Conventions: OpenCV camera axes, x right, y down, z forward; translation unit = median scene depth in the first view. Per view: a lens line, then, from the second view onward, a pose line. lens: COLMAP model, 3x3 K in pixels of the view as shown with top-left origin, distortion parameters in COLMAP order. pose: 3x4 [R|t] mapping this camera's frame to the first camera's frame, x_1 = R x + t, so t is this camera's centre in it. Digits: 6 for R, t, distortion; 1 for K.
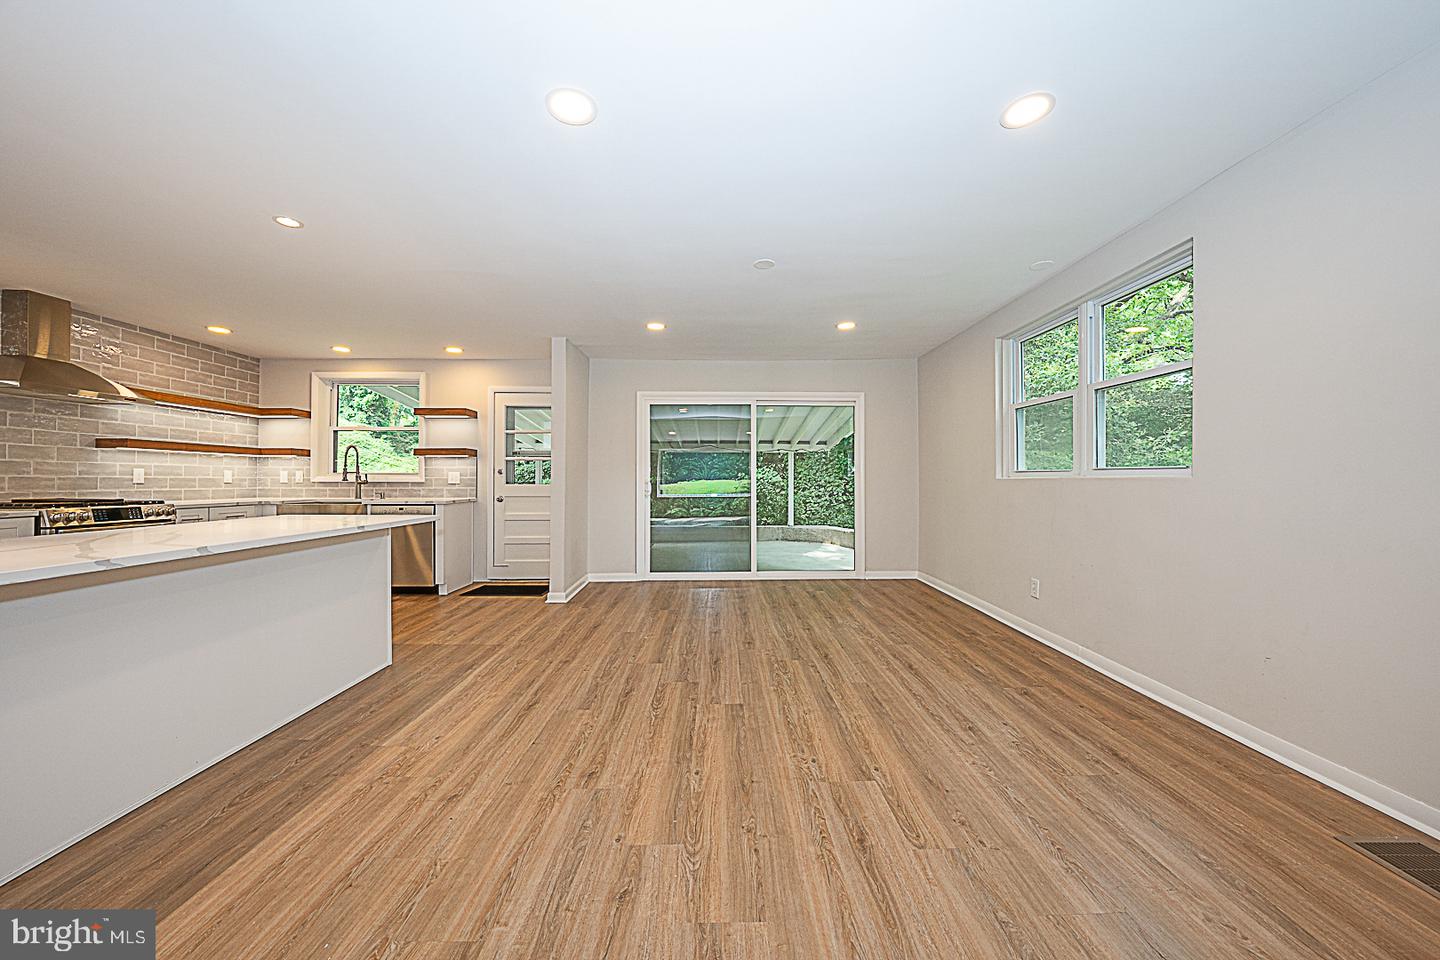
lens RADIAL K [[494.9, 0, 720.0], [0, 494.9, 480.0], [0, 0, 1]] dist [-0.023460, 0.004187]
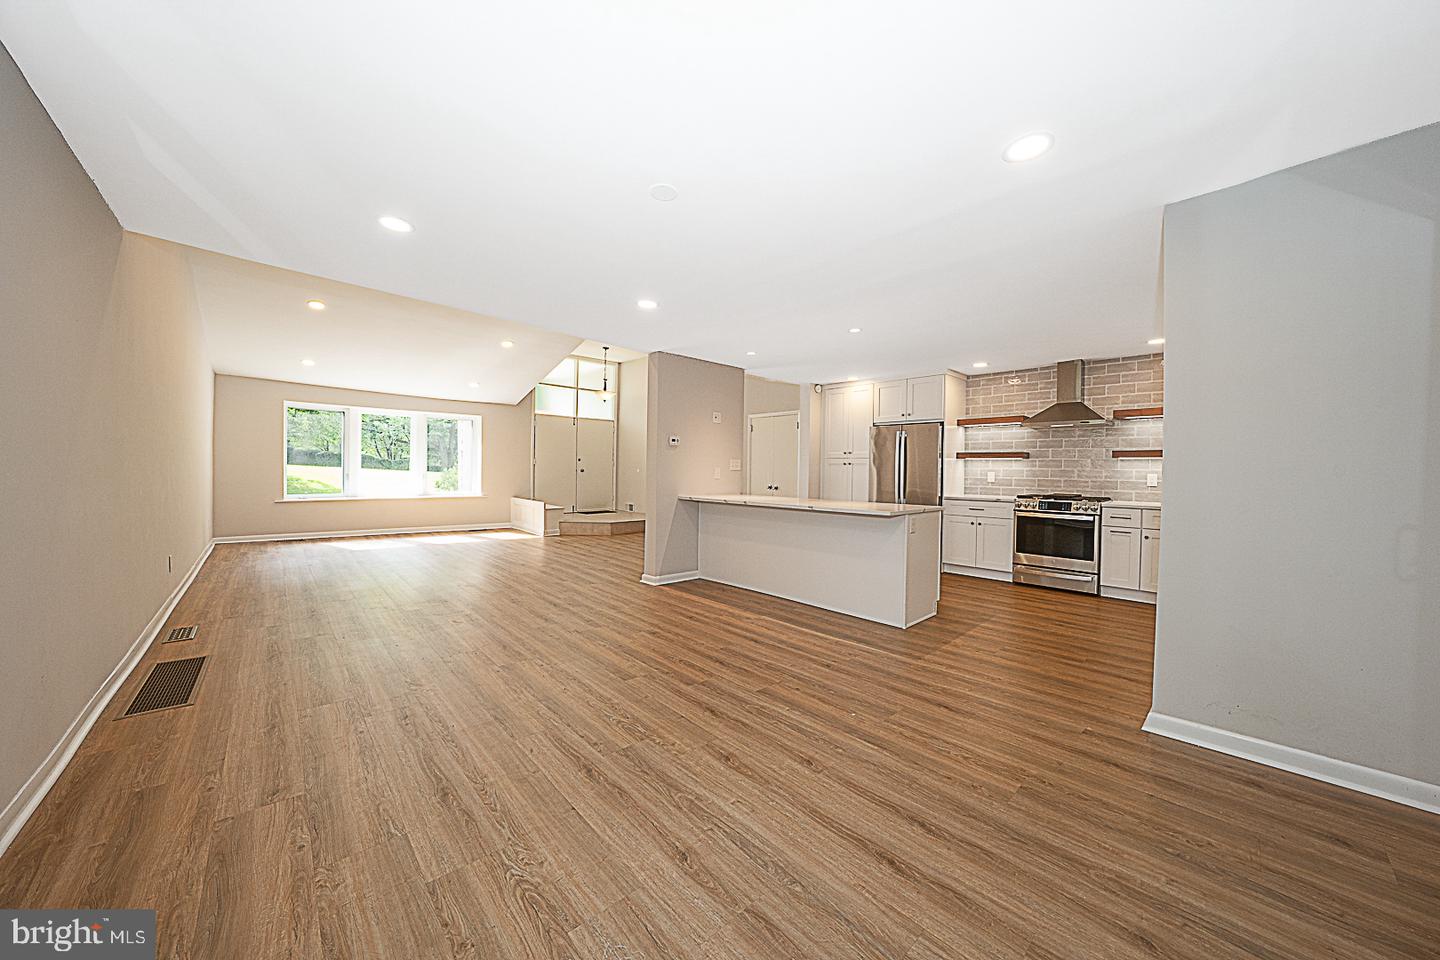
lens RADIAL K [[494.9, 0, 720.0], [0, 494.9, 480.0], [0, 0, 1]] dist [-0.023460, 0.004187]
pose [[-0.737294, 0.000481, -0.675572, 0.569207], [-0.015241, 0.999733, 0.017345, -0.019427], [0.675401, 0.023085, -0.737090, 1.742104]]
